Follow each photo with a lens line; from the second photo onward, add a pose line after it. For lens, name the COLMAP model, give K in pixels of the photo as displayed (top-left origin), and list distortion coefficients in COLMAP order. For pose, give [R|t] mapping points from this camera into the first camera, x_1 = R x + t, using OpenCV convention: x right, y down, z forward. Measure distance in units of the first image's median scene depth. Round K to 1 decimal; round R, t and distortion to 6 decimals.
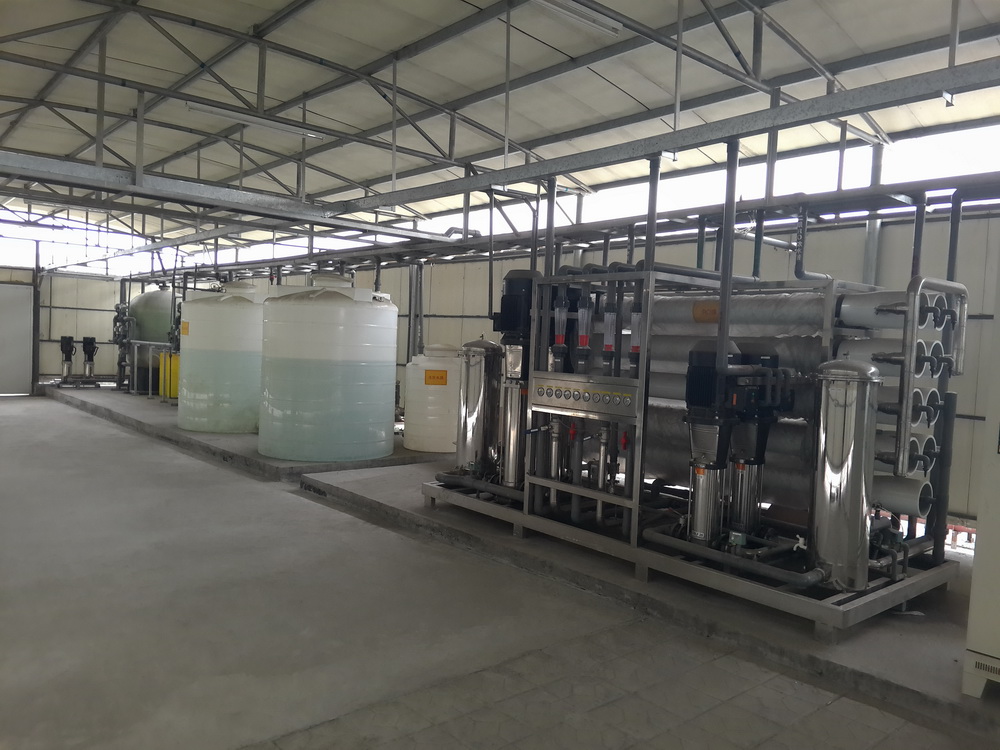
lens RADIAL K [[753.5, 0, 500.9], [0, 753.5, 401.0], [0, 0, 1]] dist [0.074085, -0.000068]
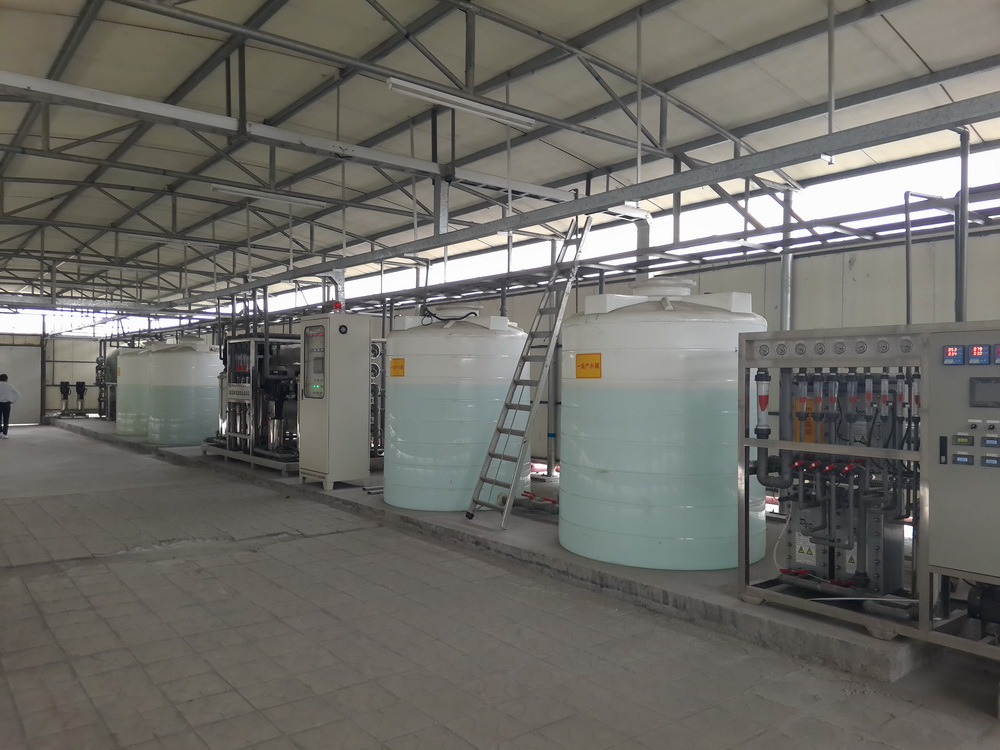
lens RADIAL K [[758.7, 0, 553.4], [0, 758.7, 373.6], [0, 0, 1]] dist [0.069488, -0.001904]
pose [[0.998843, -0.046167, -0.013476, 0.353965], [0.045018, 0.996107, -0.075790, 0.049986], [0.016923, 0.075095, 0.997033, -0.413658]]
